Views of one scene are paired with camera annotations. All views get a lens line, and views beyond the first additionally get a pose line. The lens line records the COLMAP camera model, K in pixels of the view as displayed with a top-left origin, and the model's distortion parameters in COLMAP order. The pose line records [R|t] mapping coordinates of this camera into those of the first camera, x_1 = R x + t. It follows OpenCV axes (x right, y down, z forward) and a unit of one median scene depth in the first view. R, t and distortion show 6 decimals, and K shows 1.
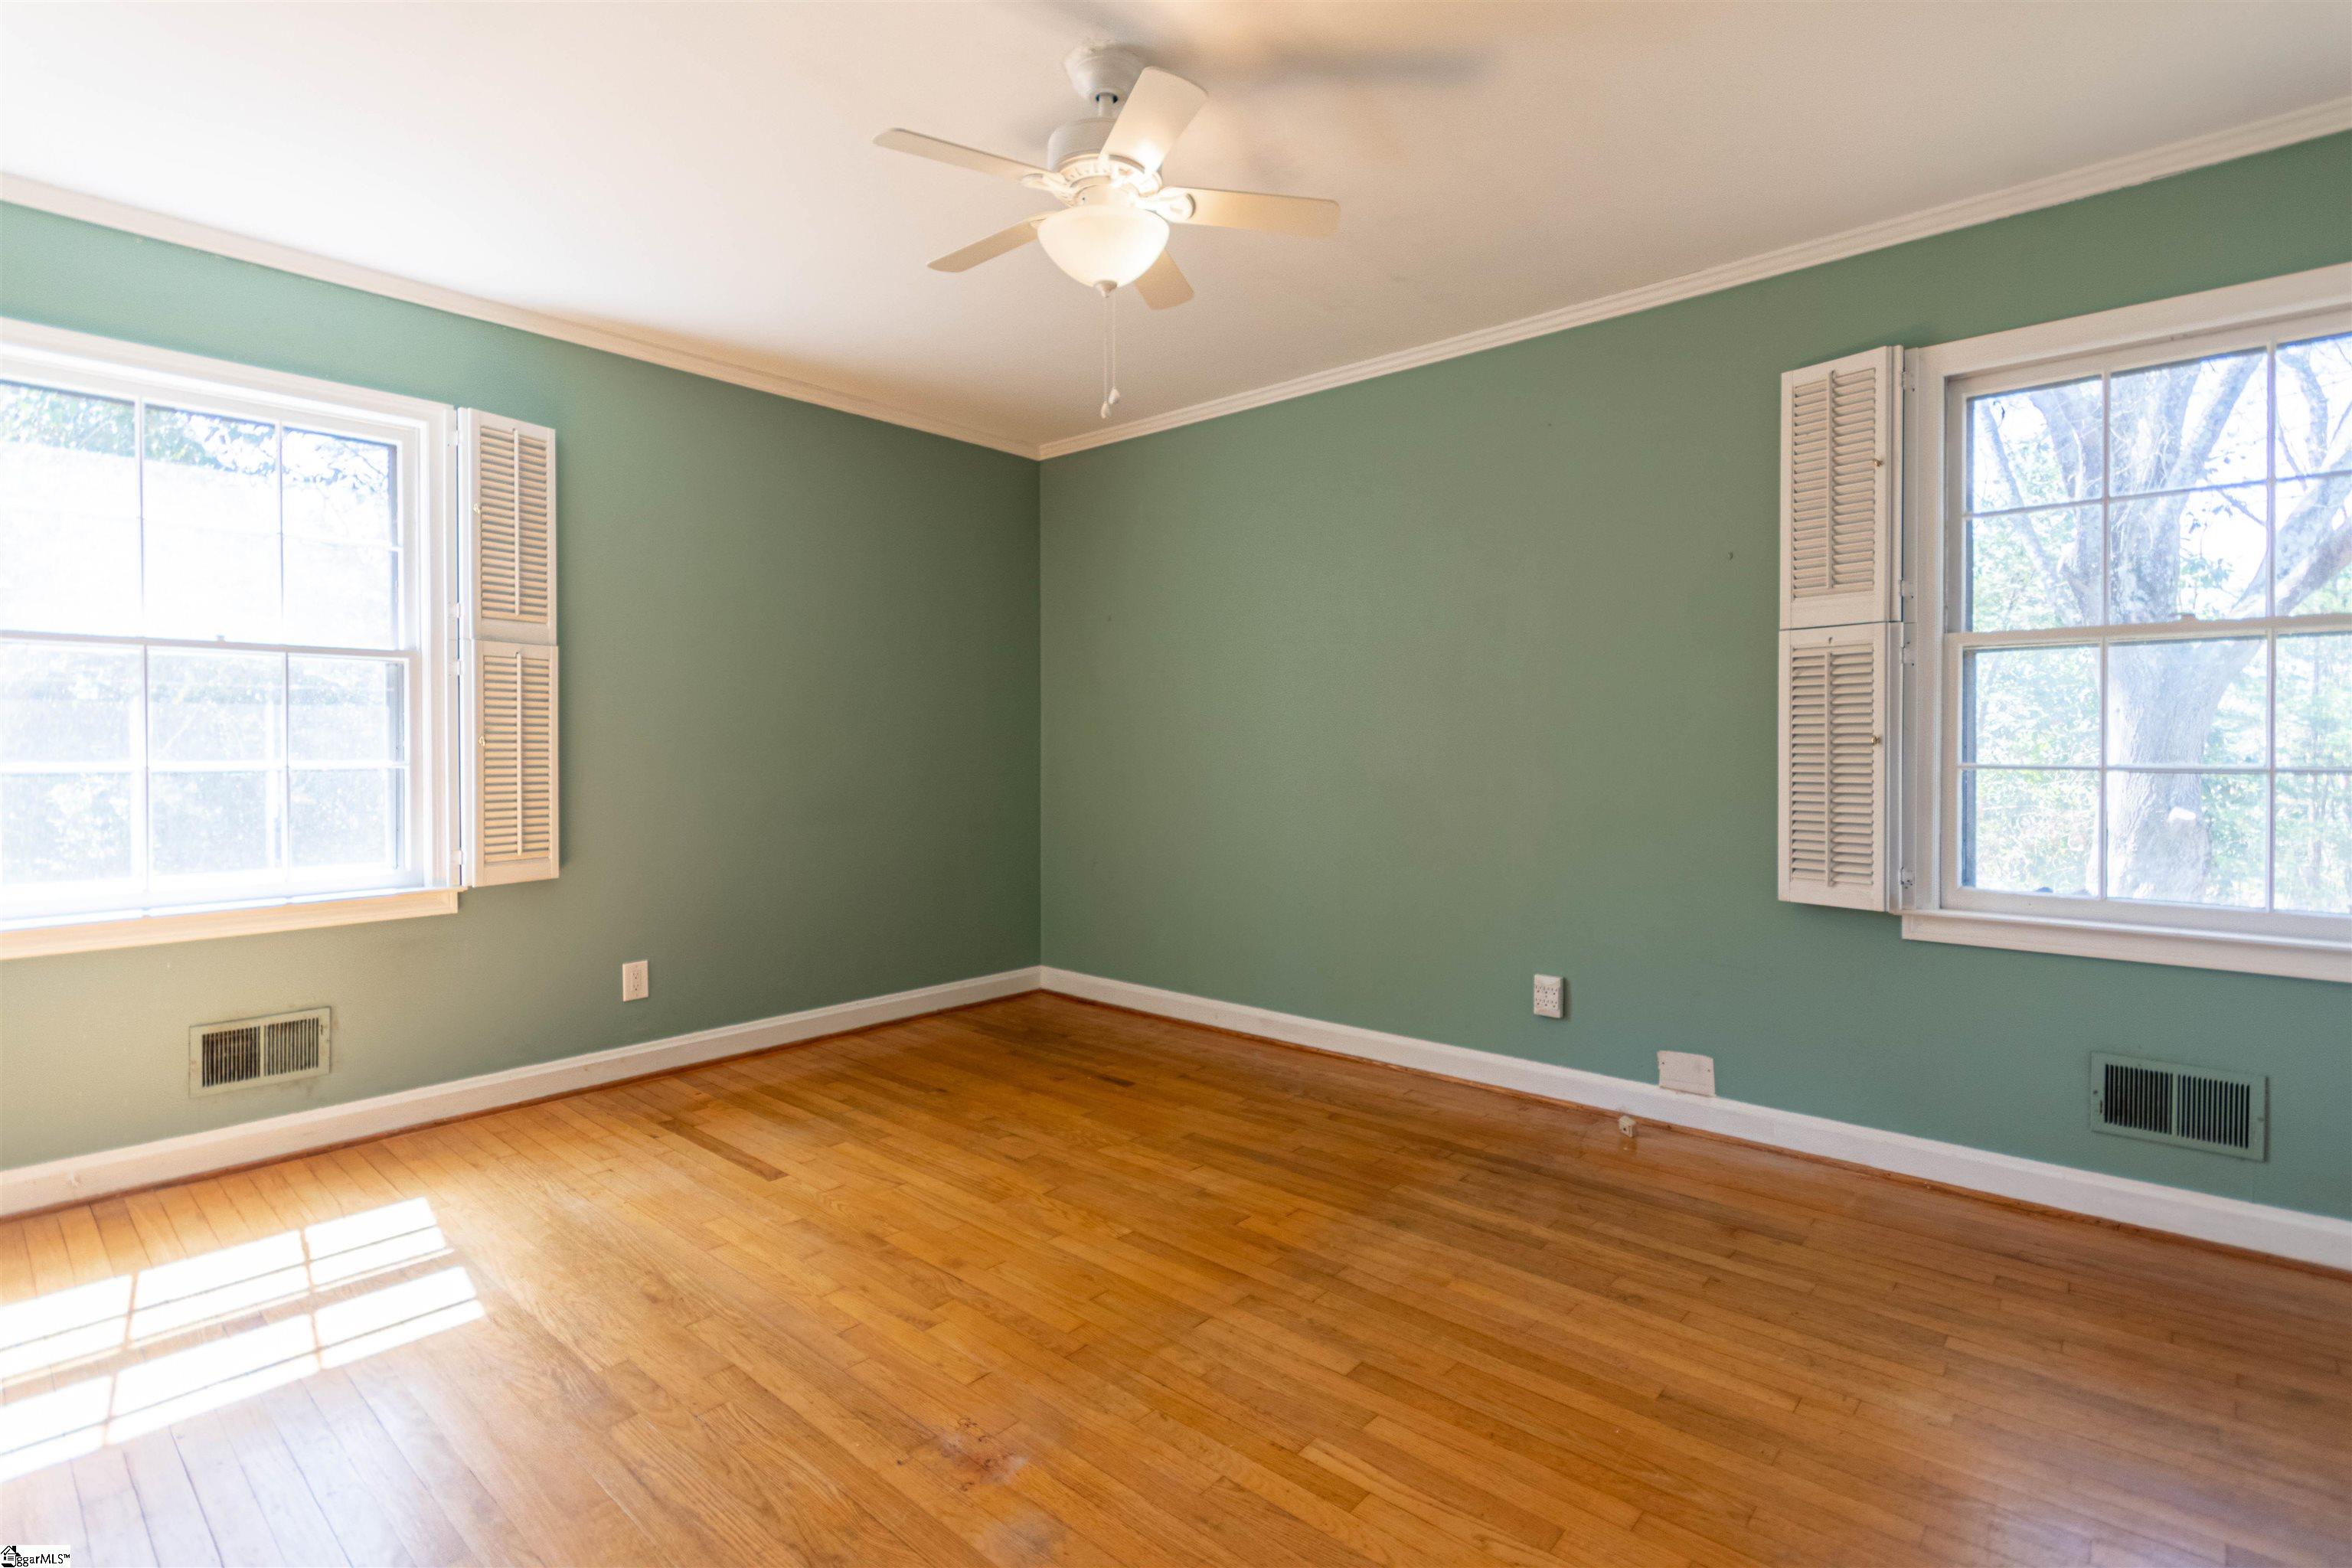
lens RADIAL K [[1129.1, 0, 1186.3], [0, 1129.1, 763.5], [0, 0, 1]] dist [0.002182, 0.000727]
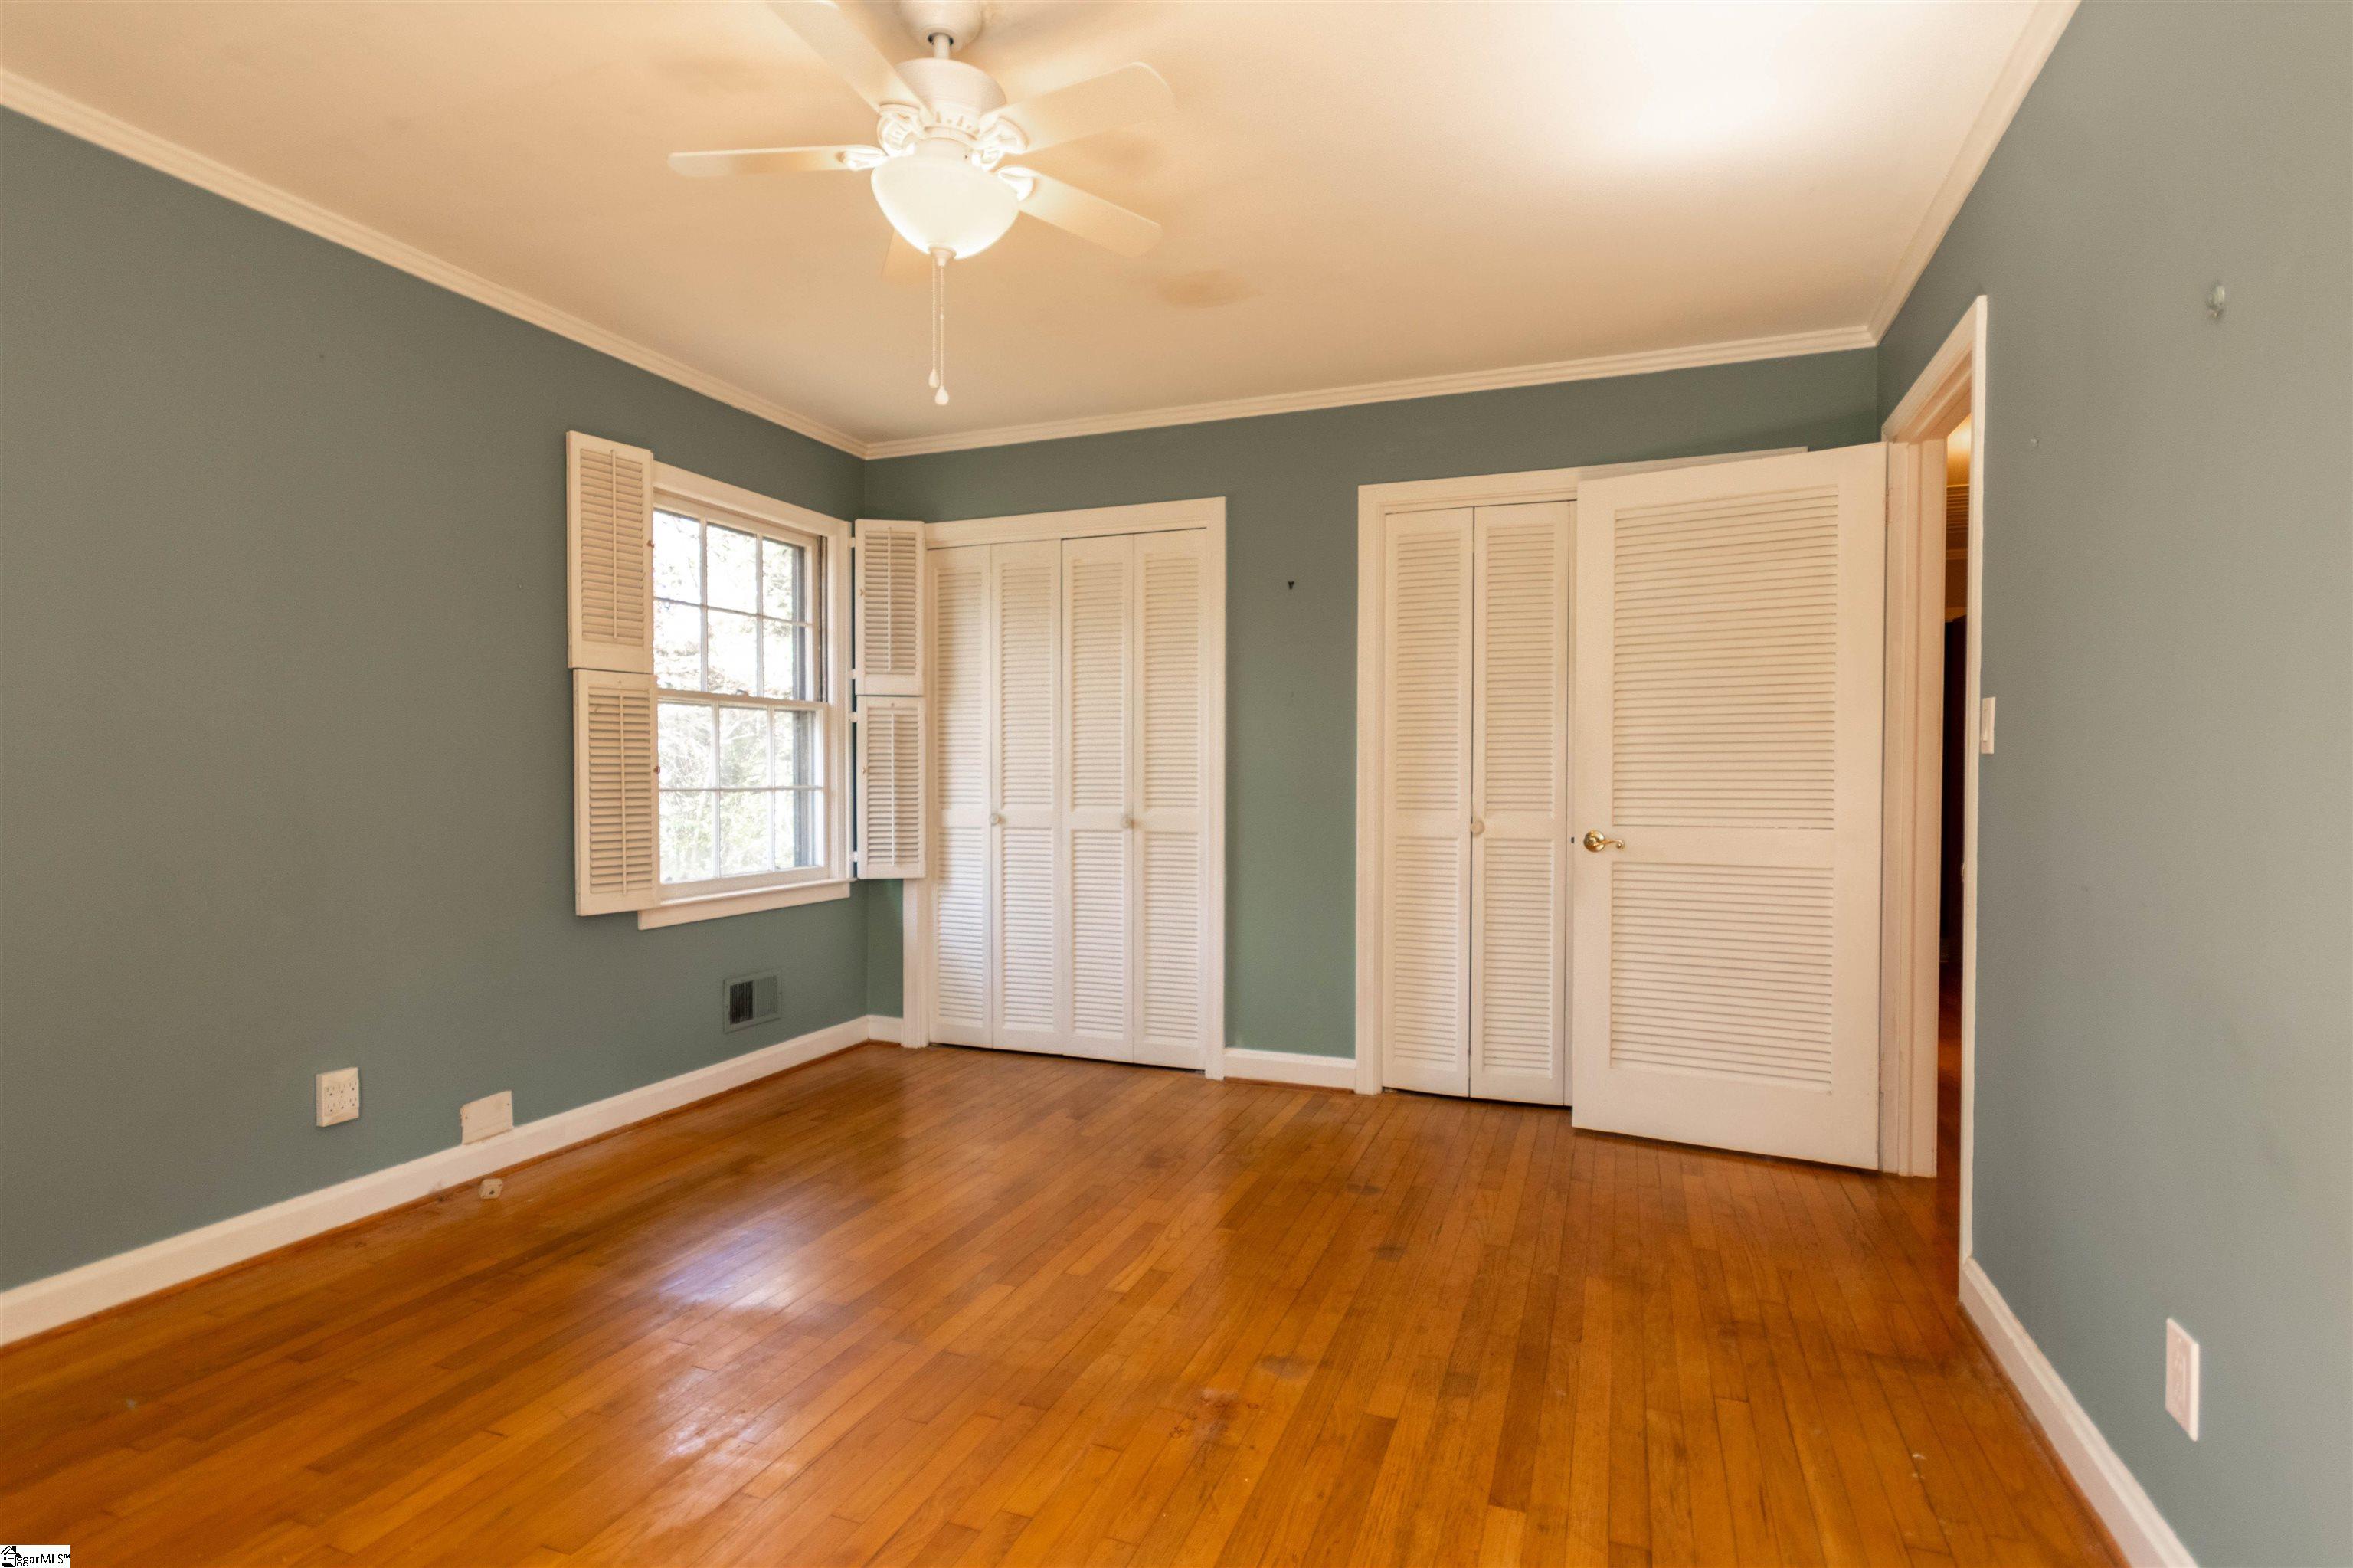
lens RADIAL K [[1118.7, 0, 1230.8], [0, 1118.7, 790.2], [0, 0, 1]] dist [-0.001276, -0.000089]
pose [[-0.367713, -0.016003, 0.929802, -0.716243], [0.016531, 0.999581, 0.023741, -0.015536], [-0.929793, 0.024101, -0.367294, 0.818195]]
